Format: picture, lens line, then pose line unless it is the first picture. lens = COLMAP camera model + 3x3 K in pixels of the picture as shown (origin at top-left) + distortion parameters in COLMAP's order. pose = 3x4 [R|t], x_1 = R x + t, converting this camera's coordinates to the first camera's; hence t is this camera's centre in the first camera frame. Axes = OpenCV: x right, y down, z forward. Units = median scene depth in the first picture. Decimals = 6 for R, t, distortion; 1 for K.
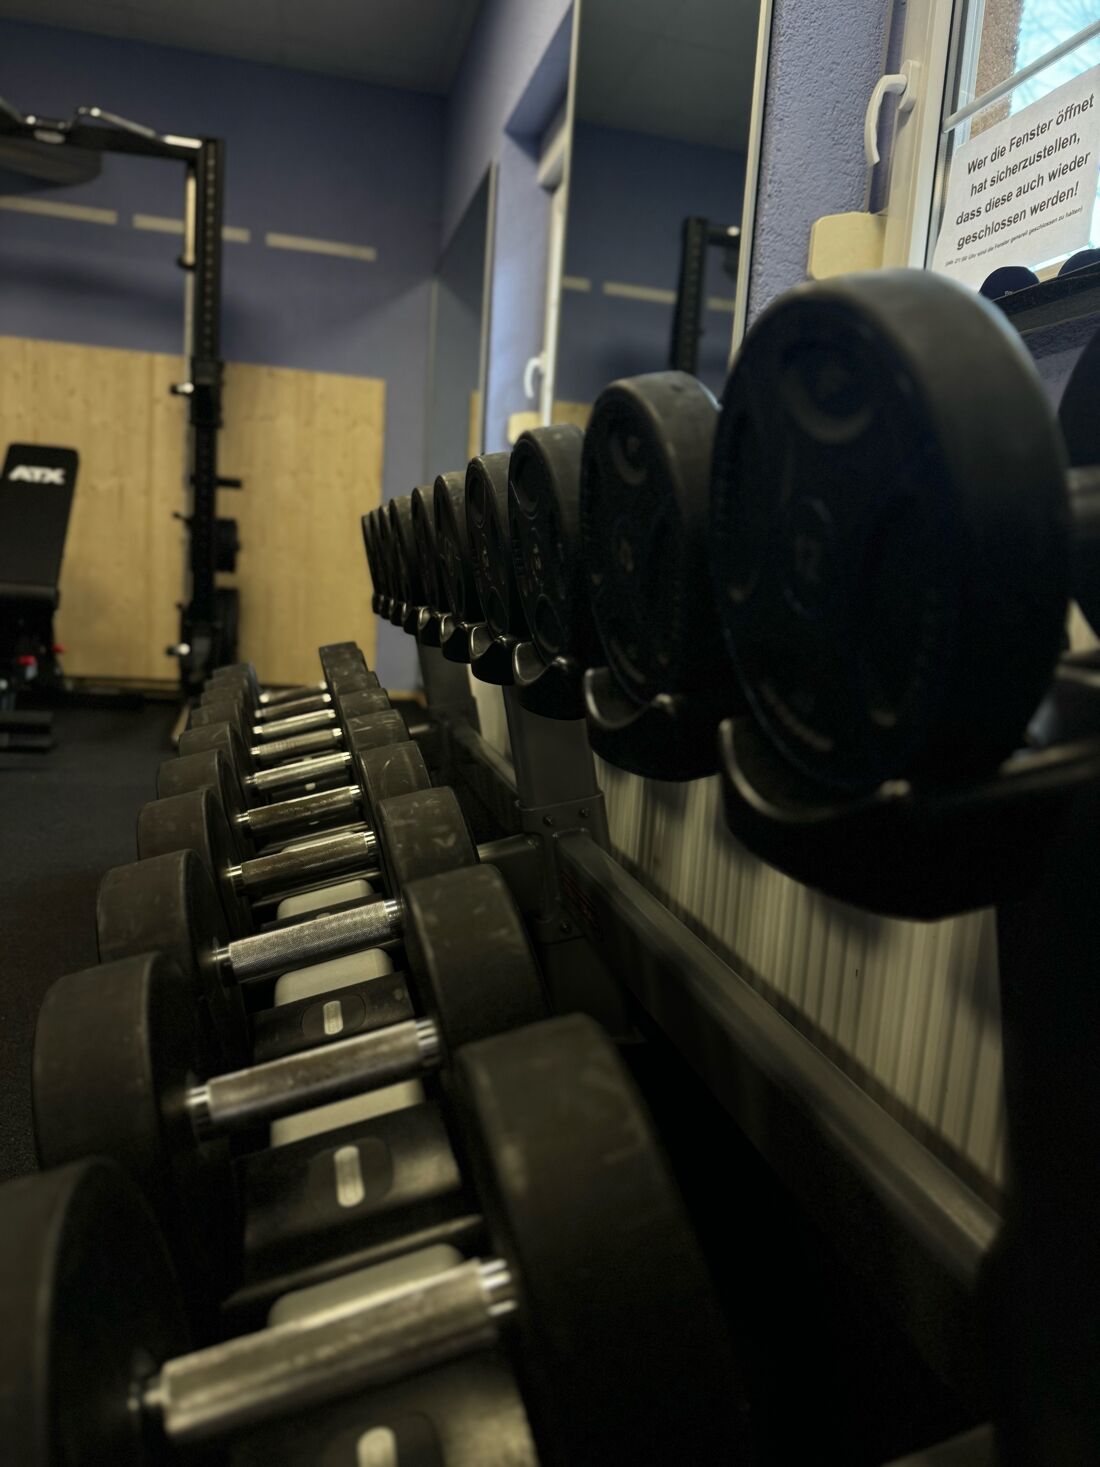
lens RADIAL K [[1033.3, 0, 555.6], [0, 1033.3, 760.4], [0, 0, 1]] dist [0.055509, -0.063626]
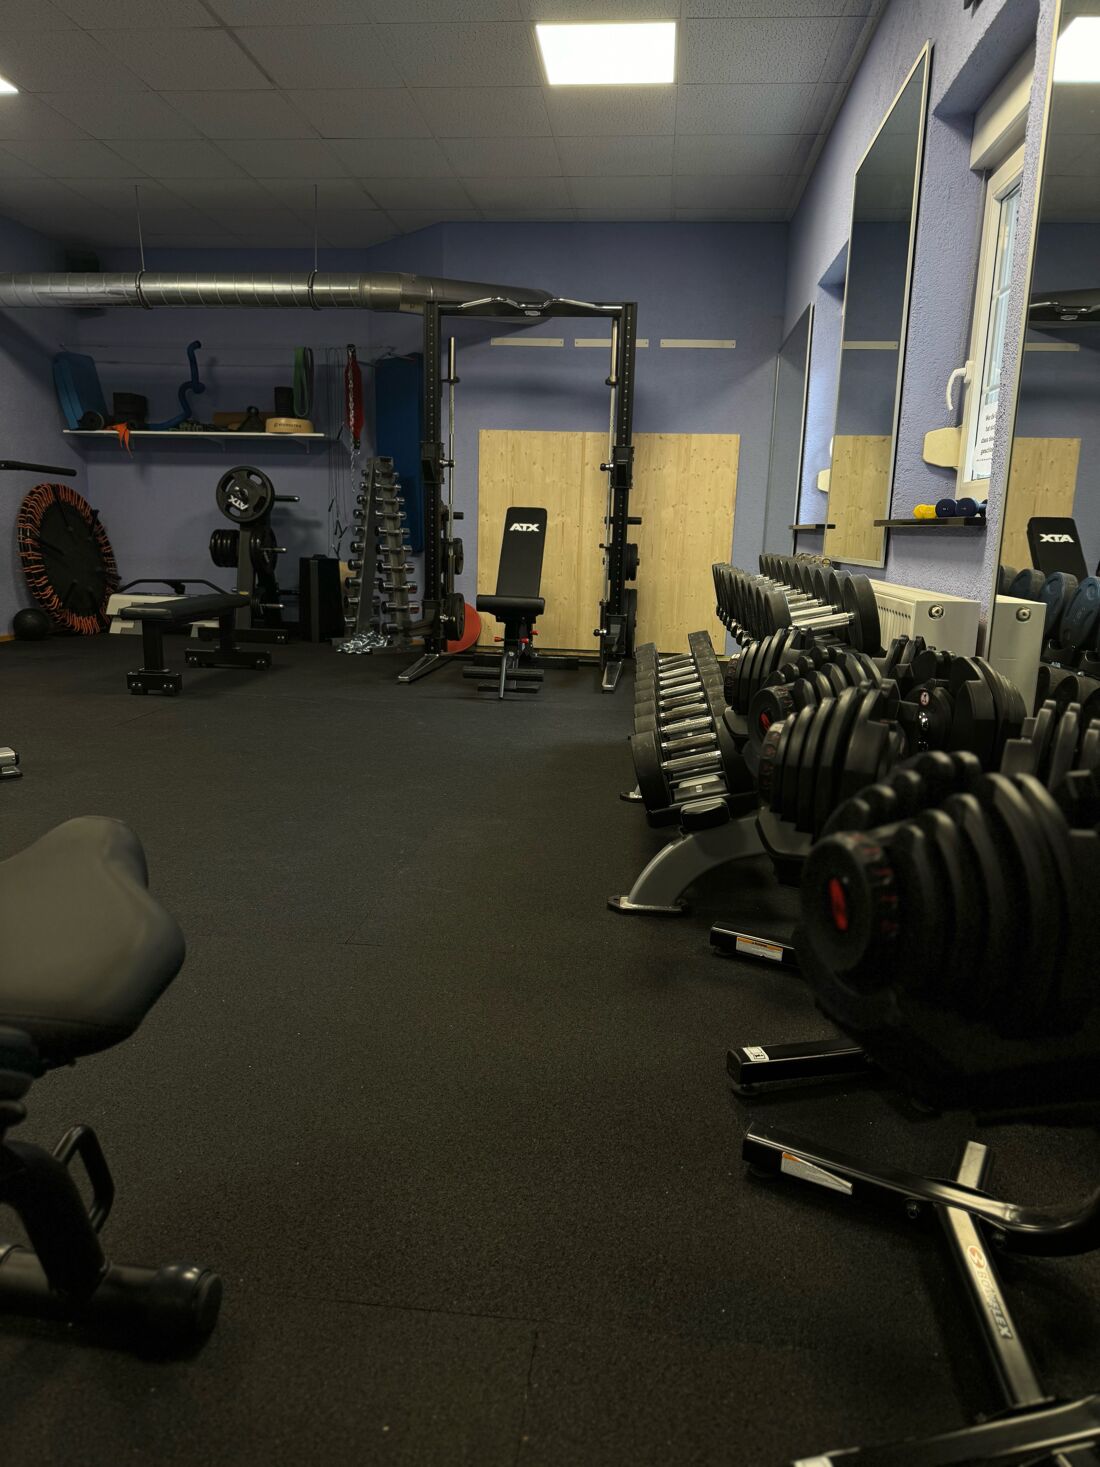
lens RADIAL K [[1033.3, 0, 555.6], [0, 1033.3, 760.4], [0, 0, 1]] dist [0.055509, -0.063626]
pose [[0.940141, 0.030030, -0.339461, 0.111660], [-0.018878, 0.999170, 0.036109, 0.033861], [0.340264, -0.027539, 0.939927, -0.503292]]
